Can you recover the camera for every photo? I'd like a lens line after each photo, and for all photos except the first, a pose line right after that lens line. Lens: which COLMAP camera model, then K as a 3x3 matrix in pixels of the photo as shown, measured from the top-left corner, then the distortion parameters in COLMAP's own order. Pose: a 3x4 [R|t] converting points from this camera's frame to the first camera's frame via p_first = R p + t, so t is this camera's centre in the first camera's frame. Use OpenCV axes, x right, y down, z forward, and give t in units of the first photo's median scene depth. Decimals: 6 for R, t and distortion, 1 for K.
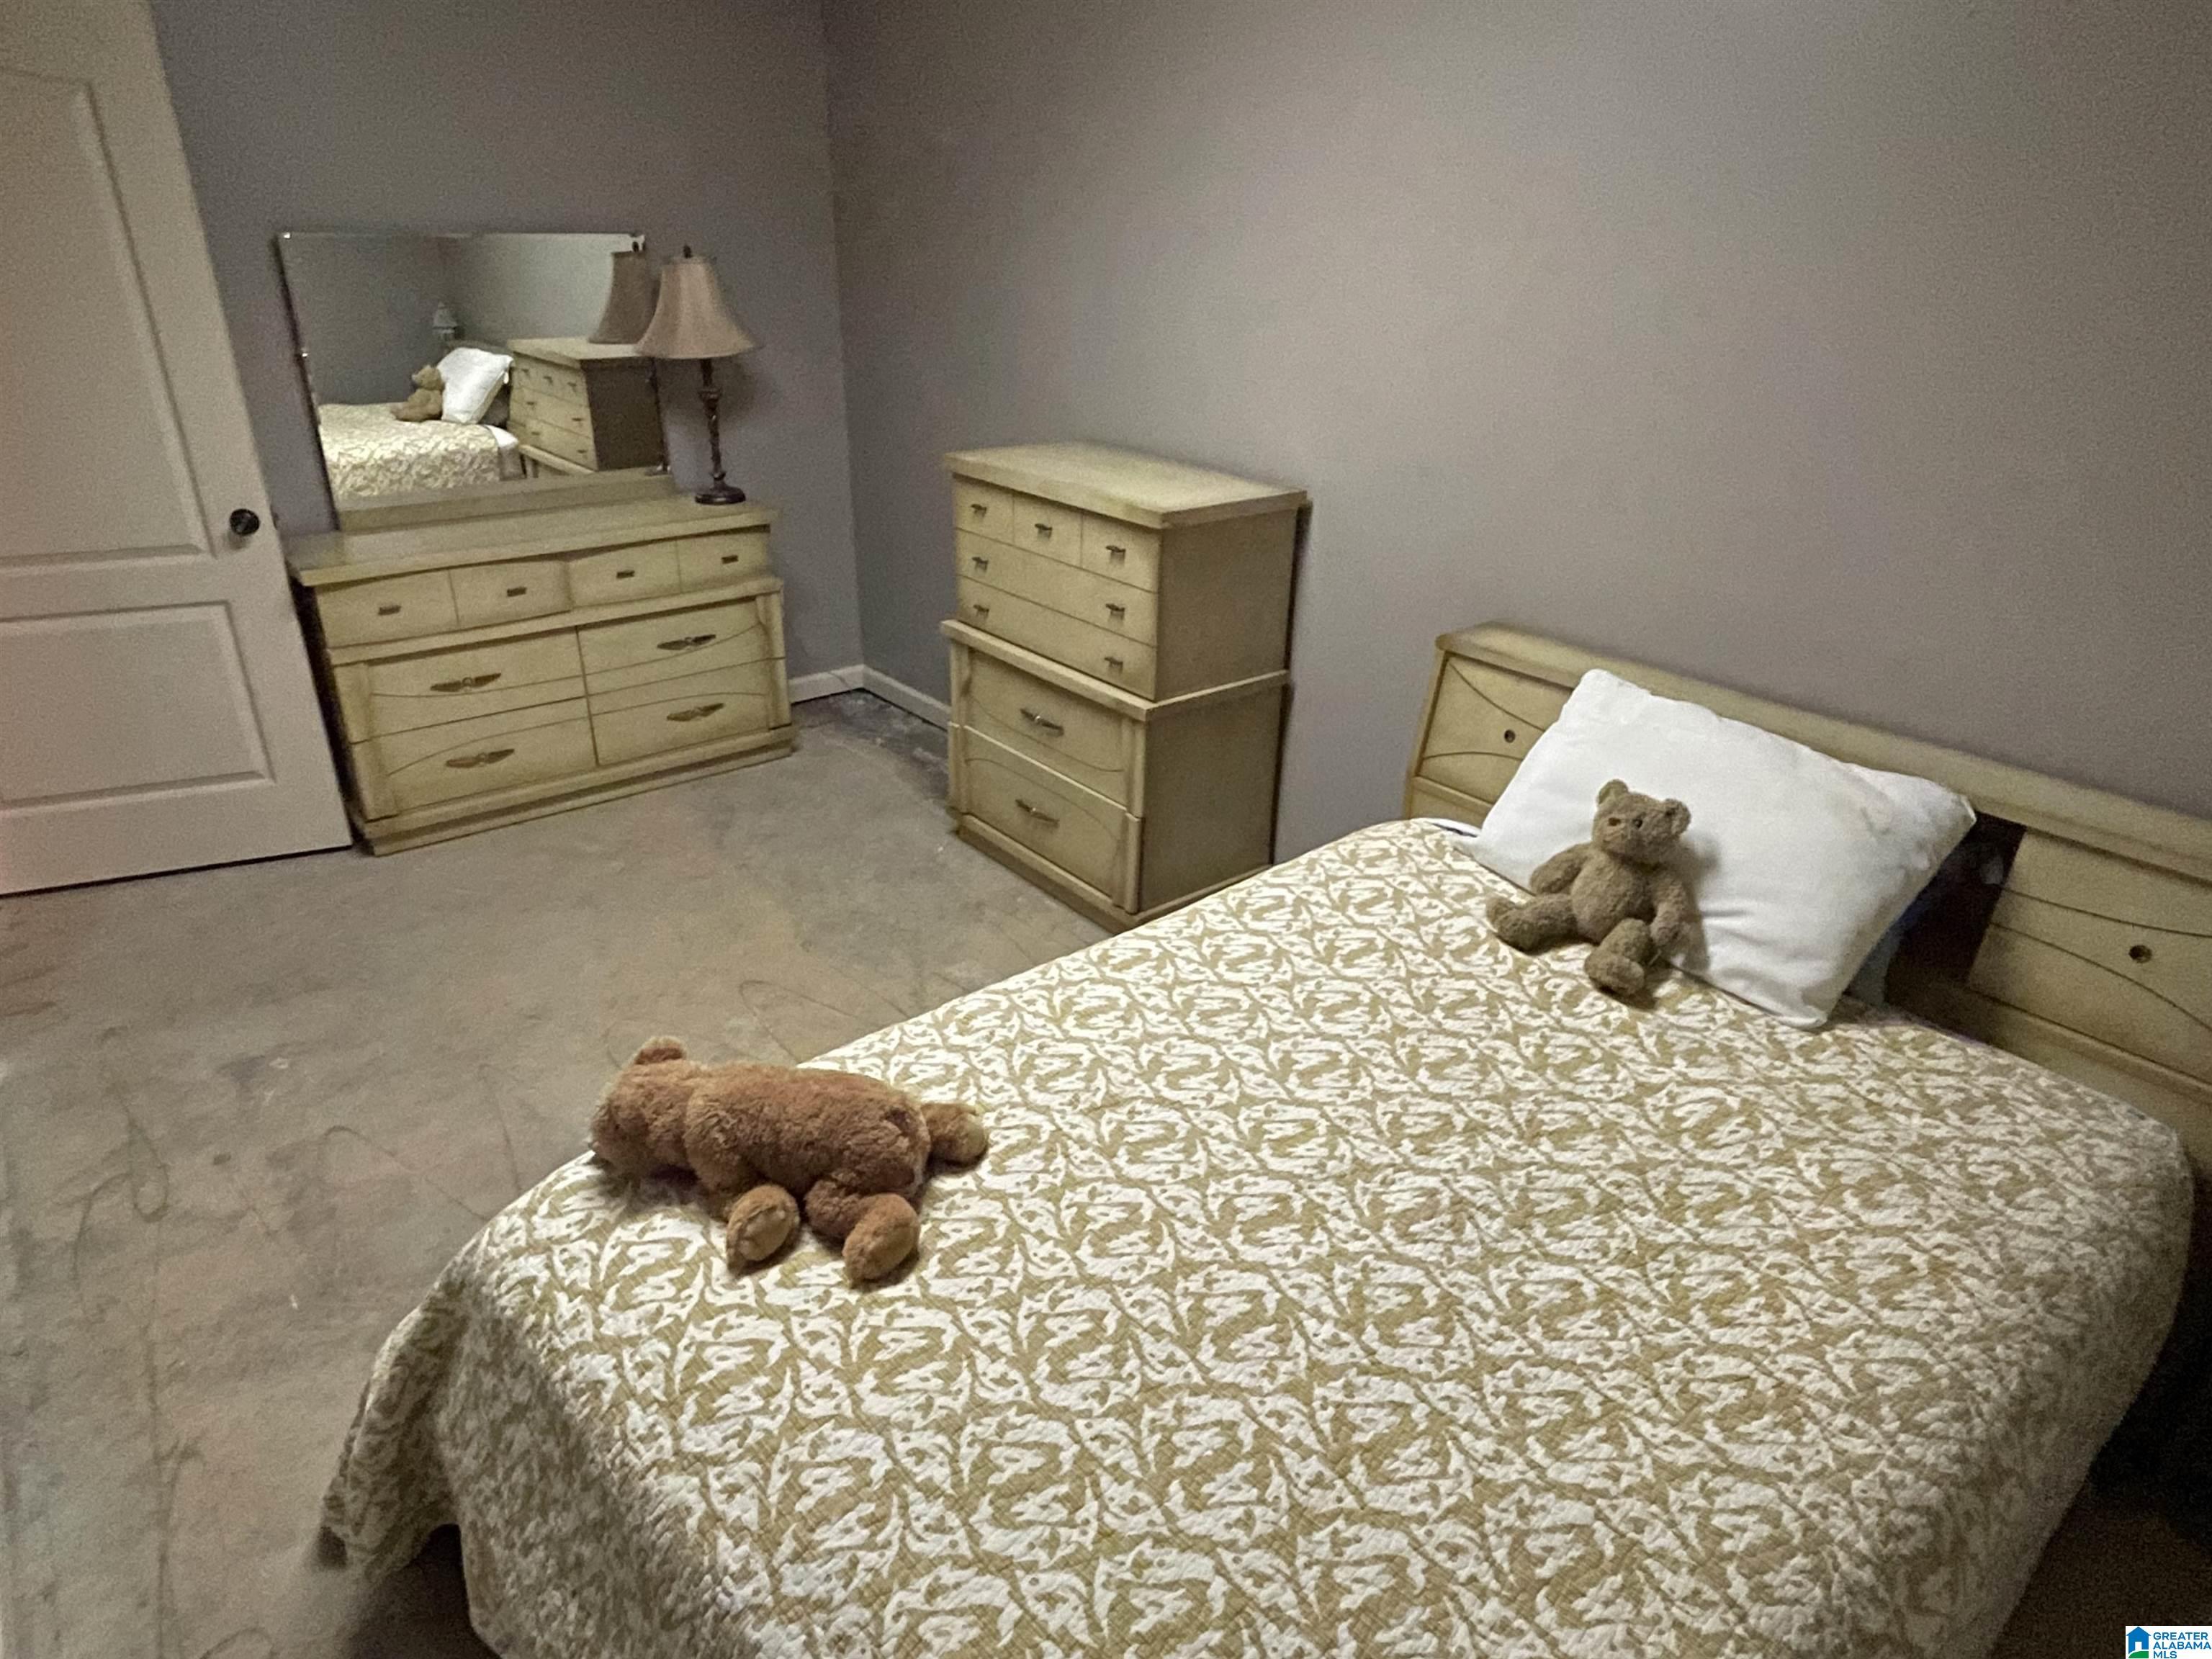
lens RADIAL K [[1340.9, 0, 1106.6], [0, 1340.9, 828.3], [0, 0, 1]] dist [0.000543, -0.000018]
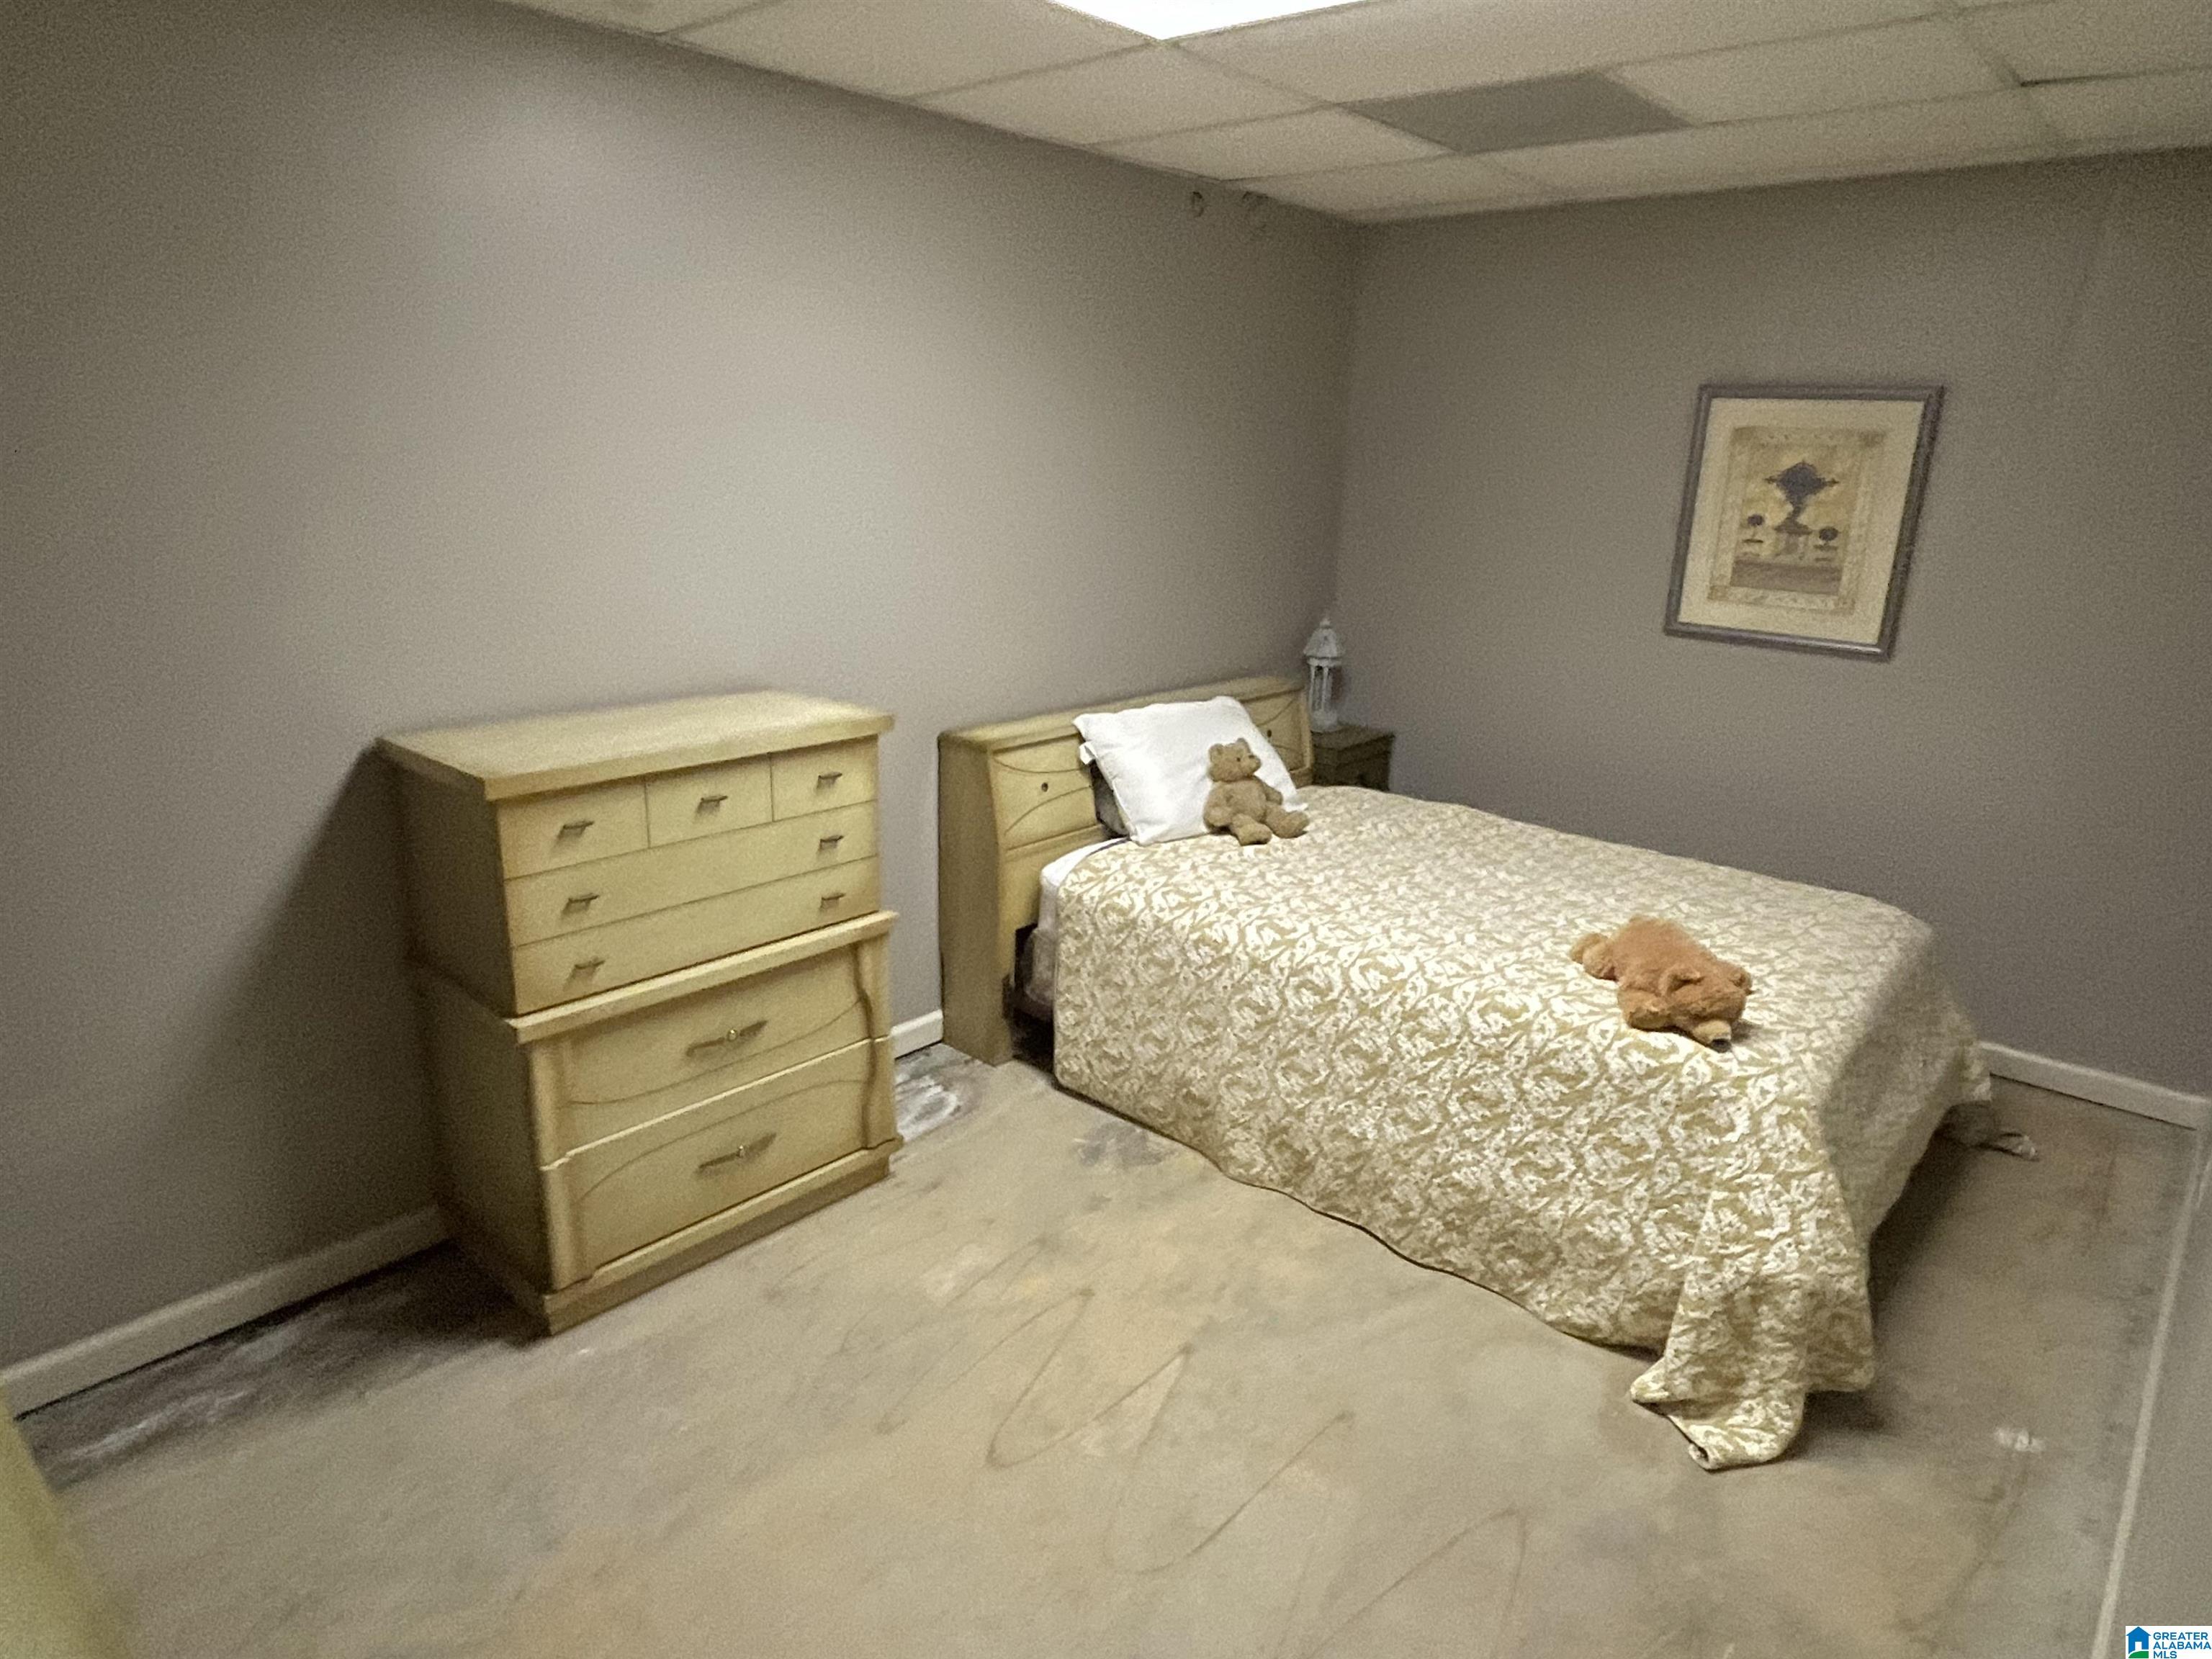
lens RADIAL K [[1340.9, 0, 1108.1], [0, 1340.9, 831.3], [0, 0, 1]] dist [0.000543, -0.000018]
pose [[-0.153808, -0.303283, 0.940405, -0.833967], [0.390699, 0.855504, 0.339803, -0.385982], [-0.907578, 0.419680, -0.013091, 0.802301]]
